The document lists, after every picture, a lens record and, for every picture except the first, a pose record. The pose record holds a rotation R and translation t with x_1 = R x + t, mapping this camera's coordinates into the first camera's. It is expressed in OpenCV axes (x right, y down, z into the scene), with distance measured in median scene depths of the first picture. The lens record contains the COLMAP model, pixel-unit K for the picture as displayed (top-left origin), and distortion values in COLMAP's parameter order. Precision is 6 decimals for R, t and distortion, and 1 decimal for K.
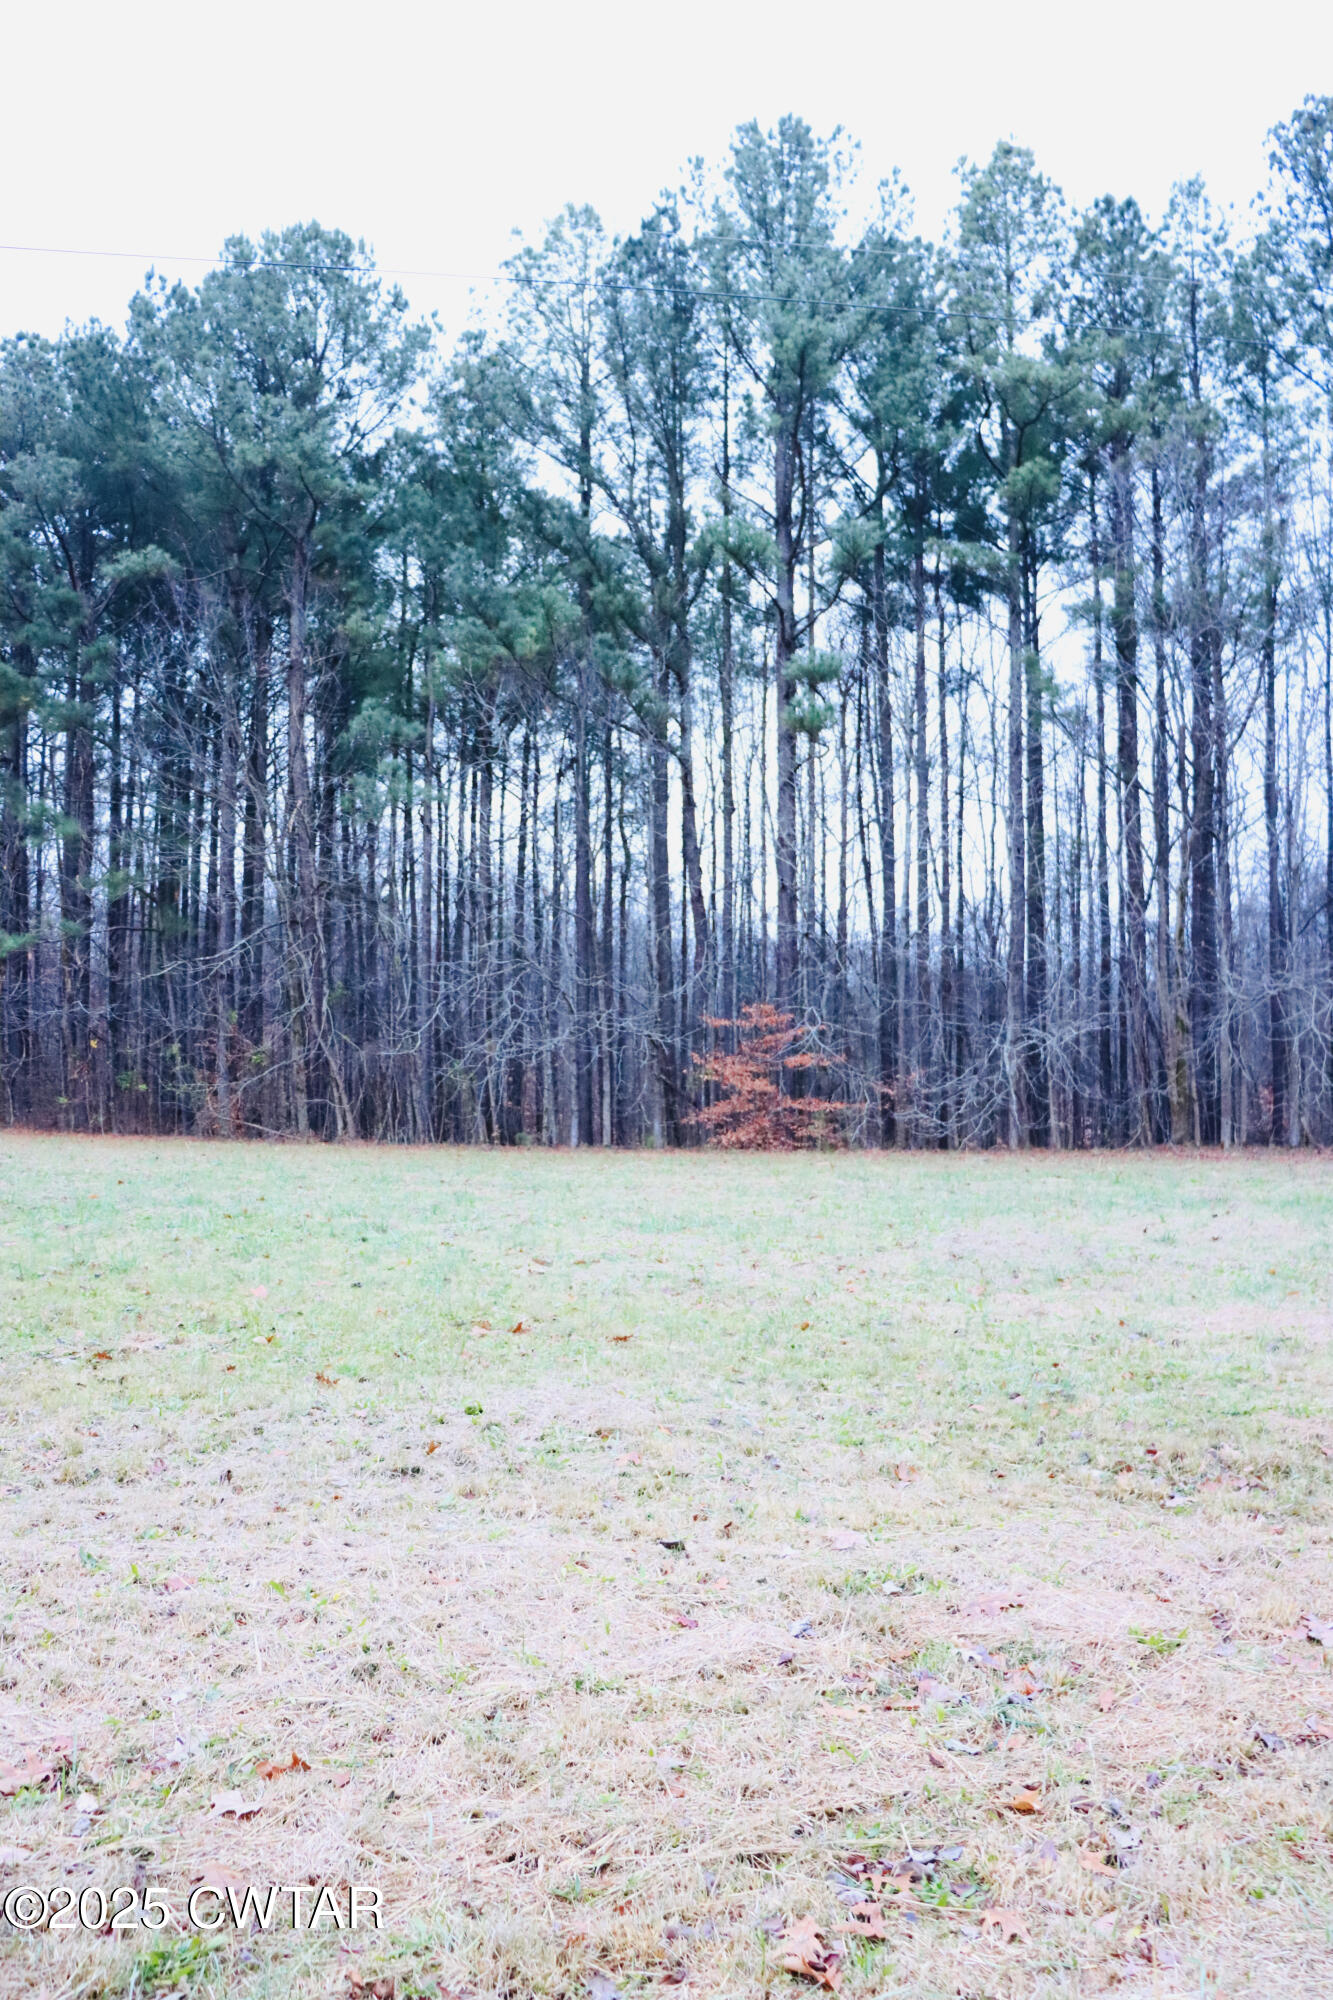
lens RADIAL K [[1646.6, 0, 666.5], [0, 1646.6, 1000.0], [0, 0, 1]] dist [-0.185347, 0.180528]
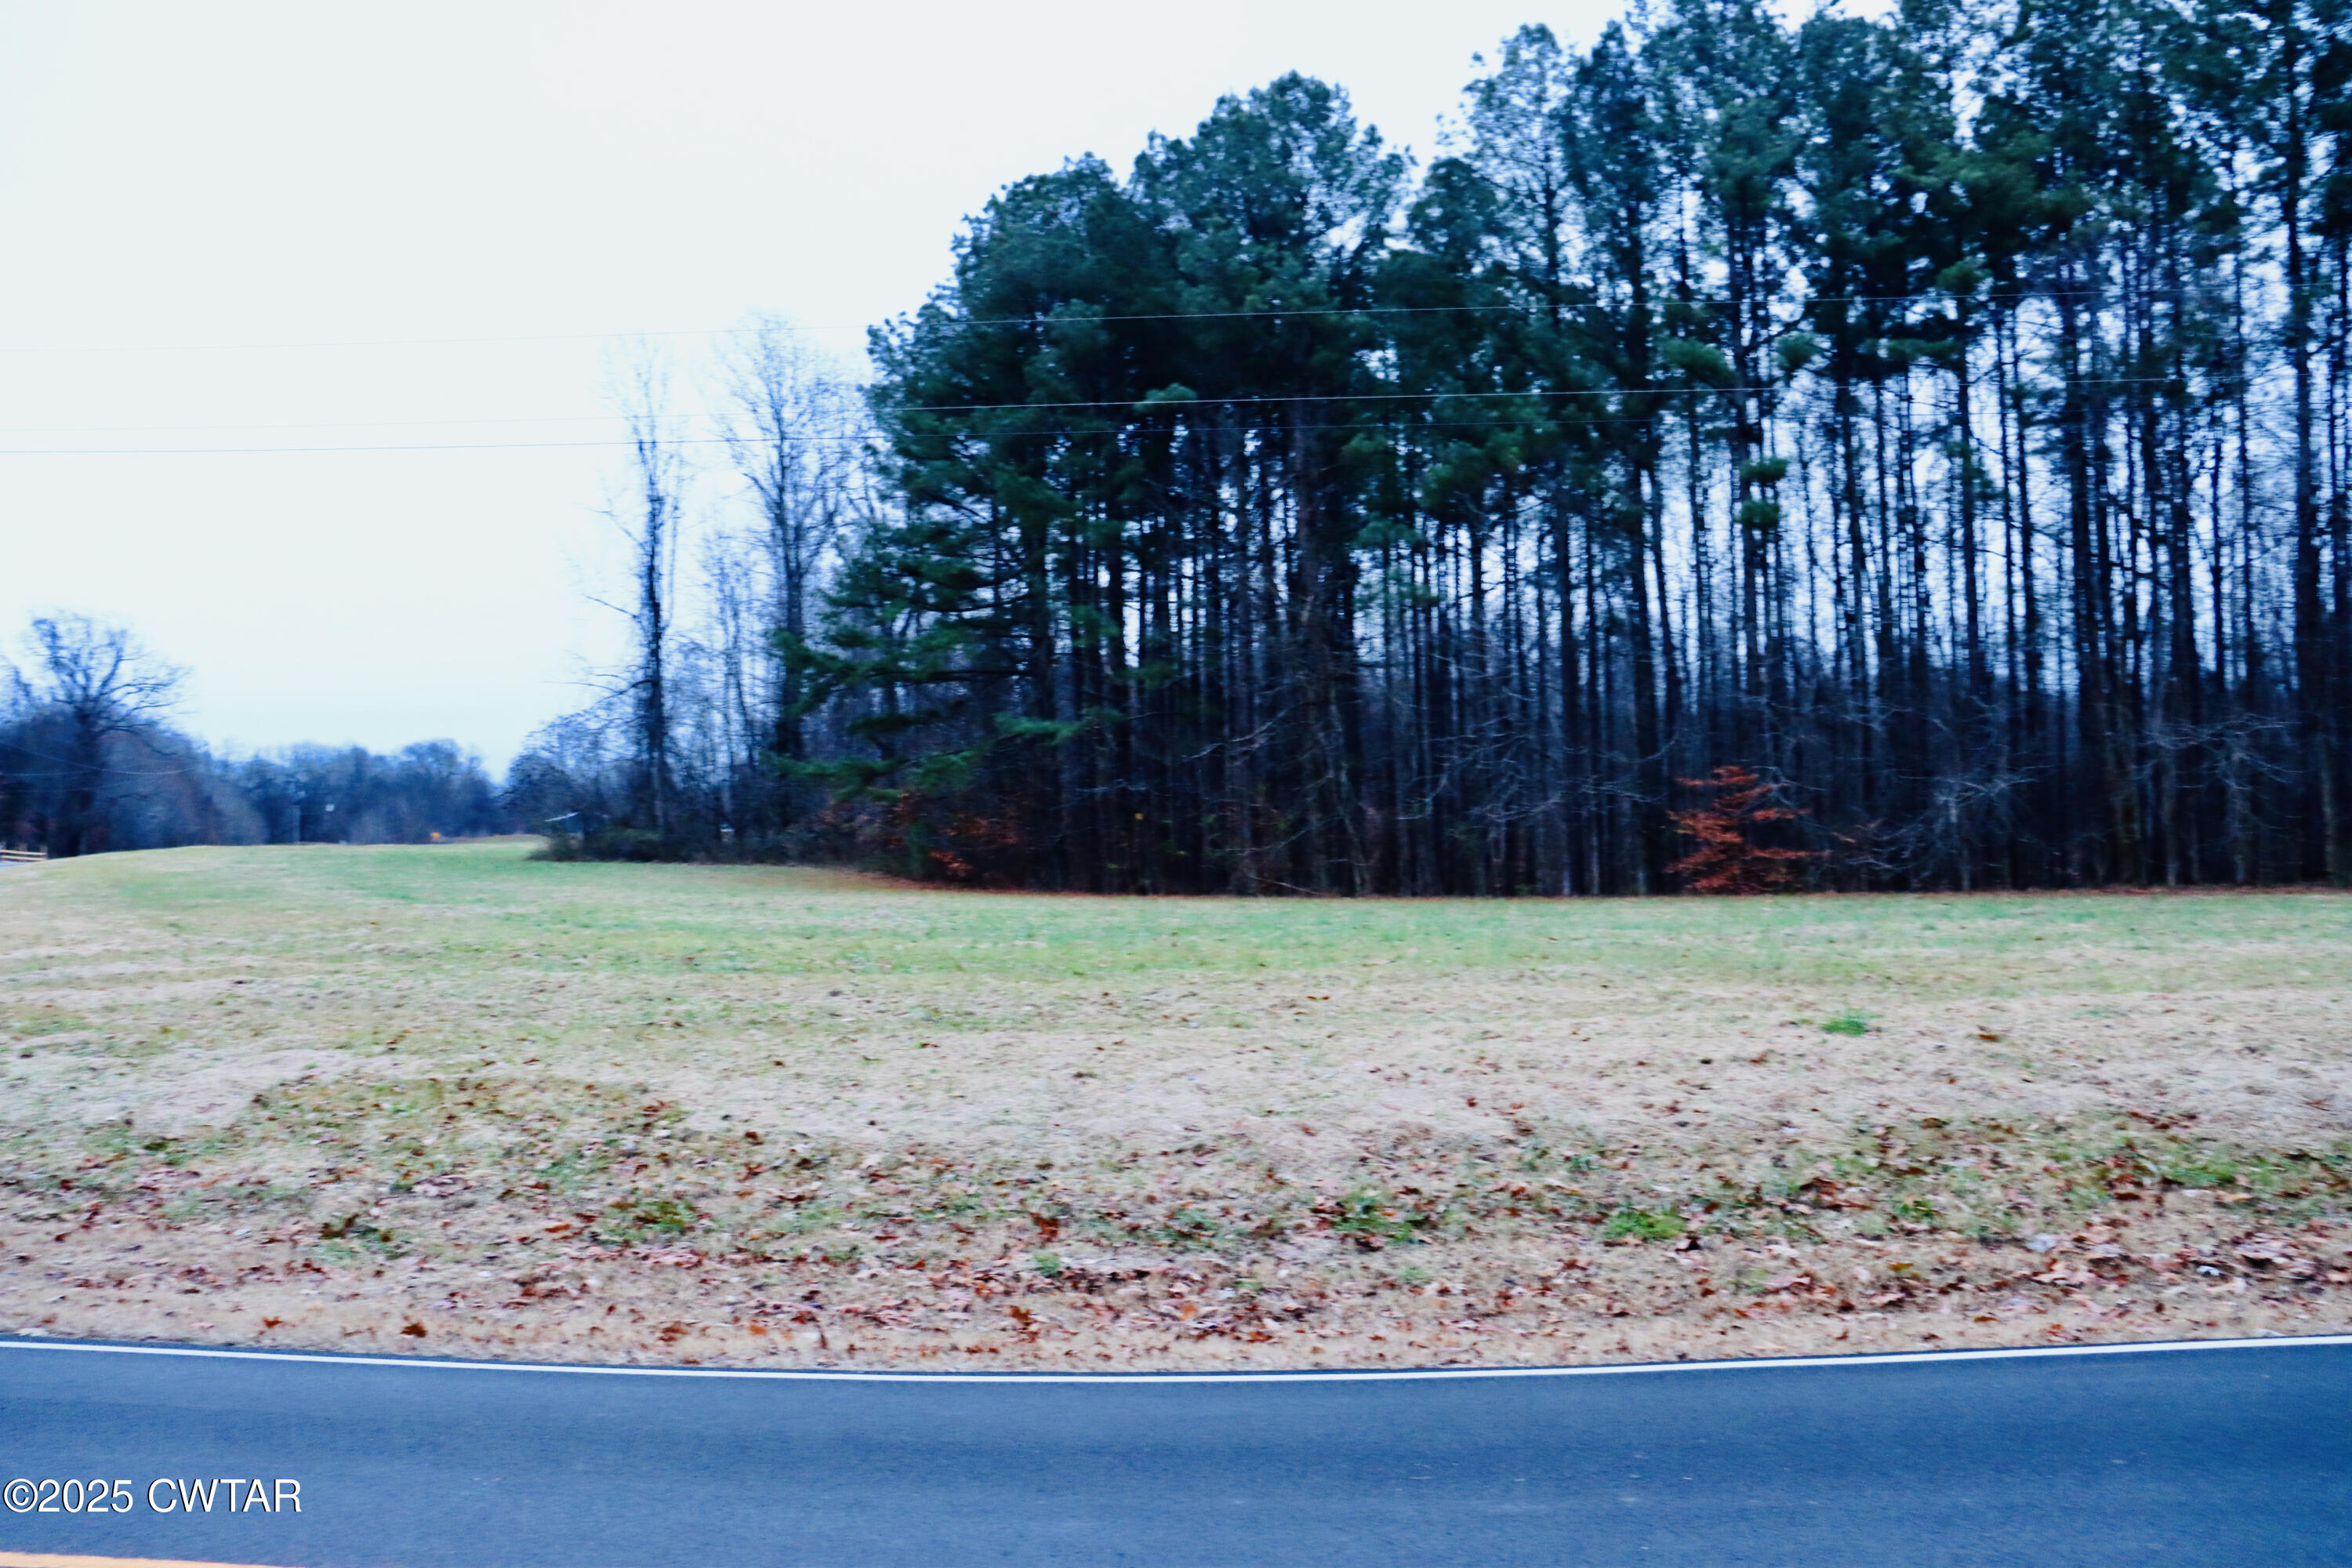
lens RADIAL K [[1936.4, 0, 1176.0], [0, 1936.4, 784.0], [0, 0, 1]] dist [-0.185347, 0.180528]
pose [[0.966932, -0.029318, -0.253343, 0.018863], [0.035169, 0.999208, 0.018599, -0.018931], [0.252597, -0.026894, 0.967198, -0.304442]]
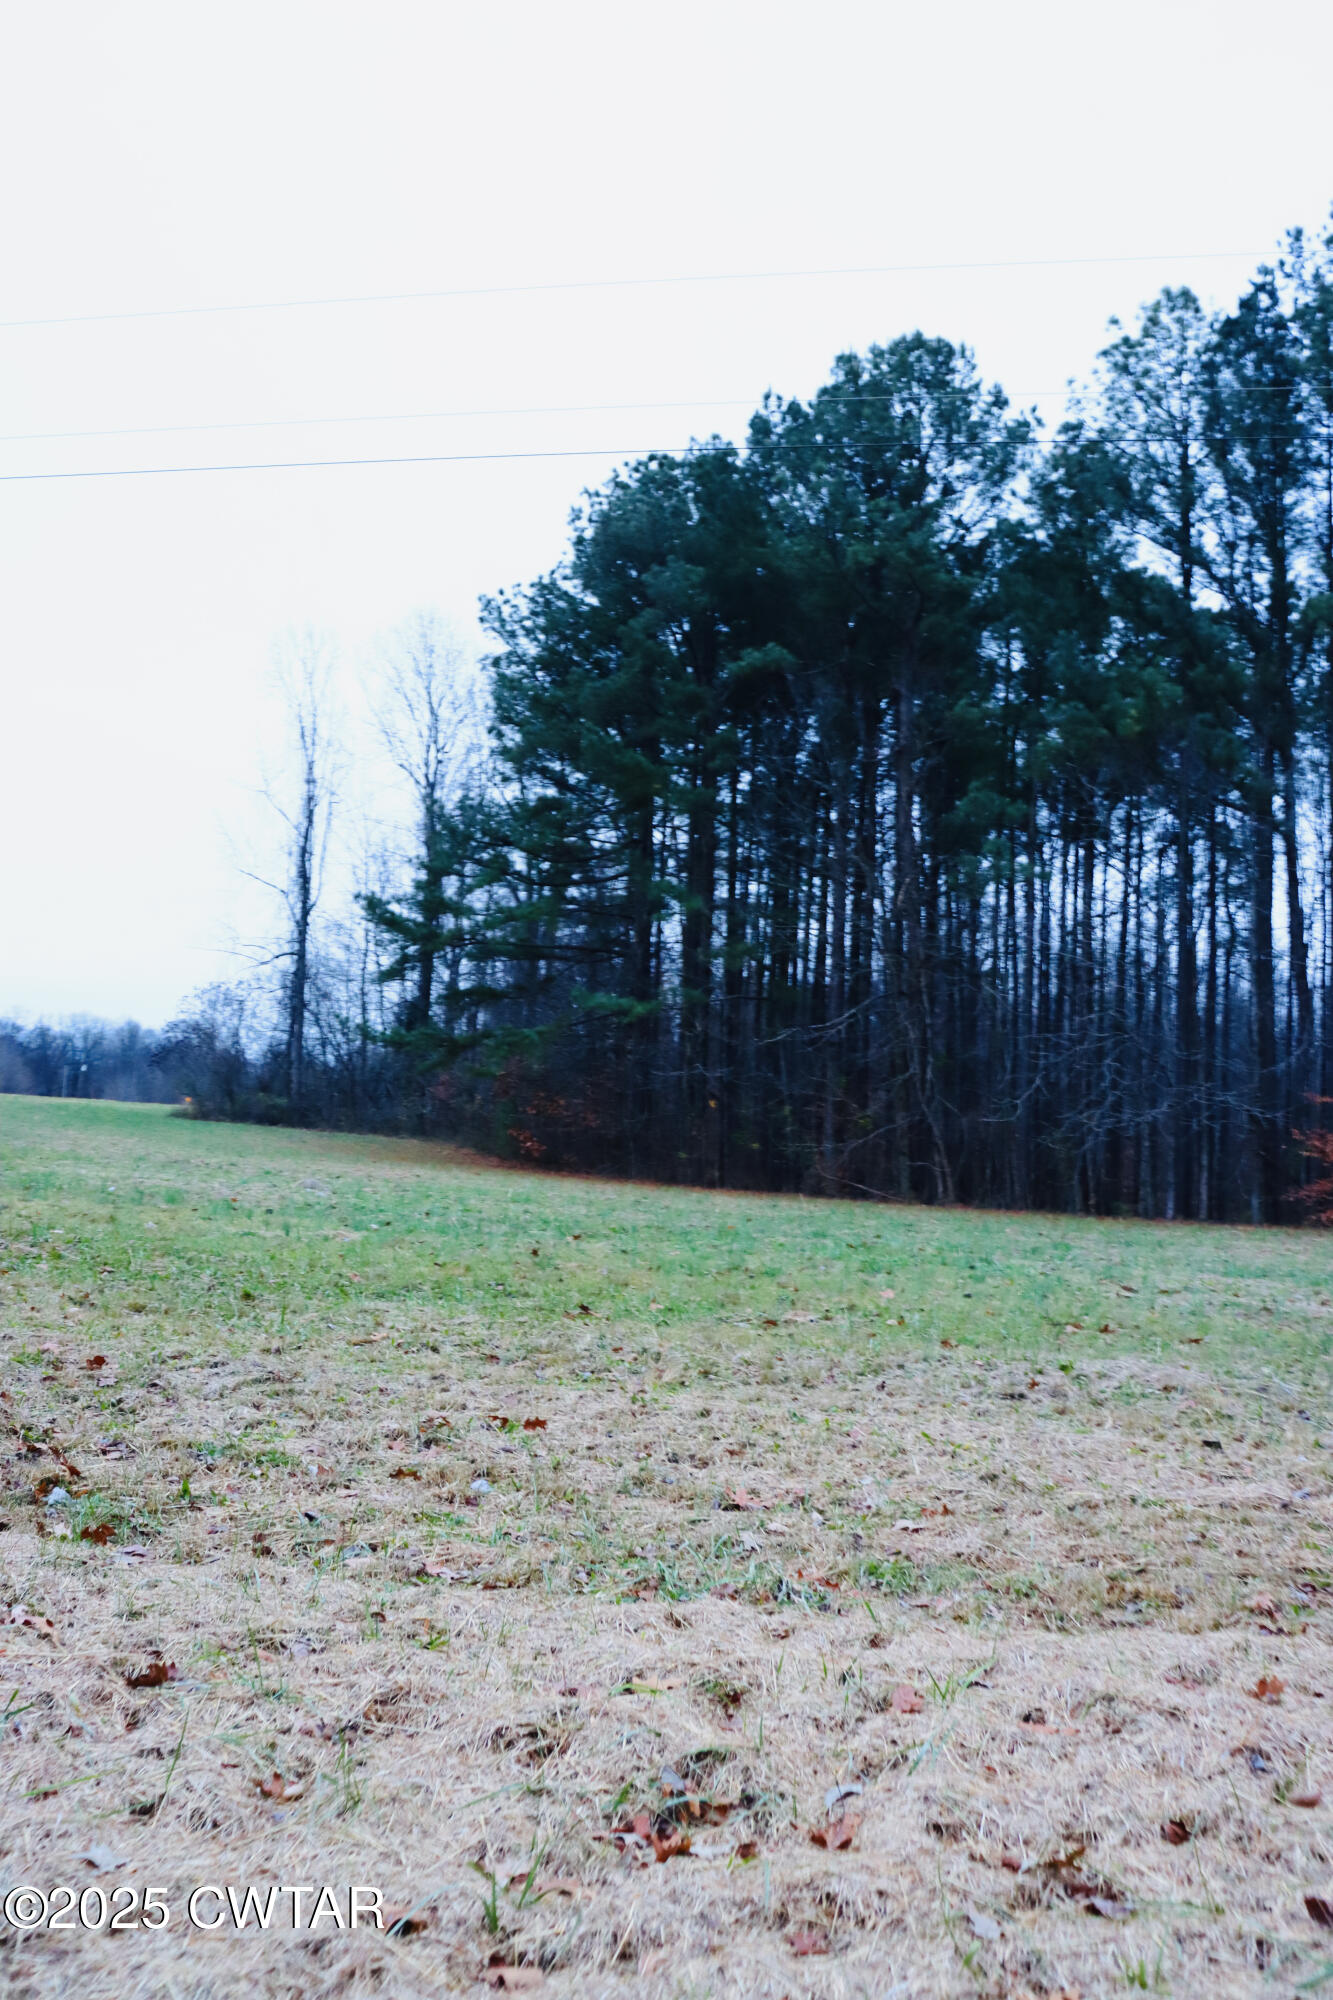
lens RADIAL K [[1646.6, 0, 666.5], [0, 1646.6, 1000.0], [0, 0, 1]] dist [-0.185347, 0.180528]
pose [[0.935050, 0.010678, -0.354354, 0.004122], [-0.026718, 0.998826, -0.040404, 0.002983], [0.353507, 0.047248, 0.934238, -0.037424]]
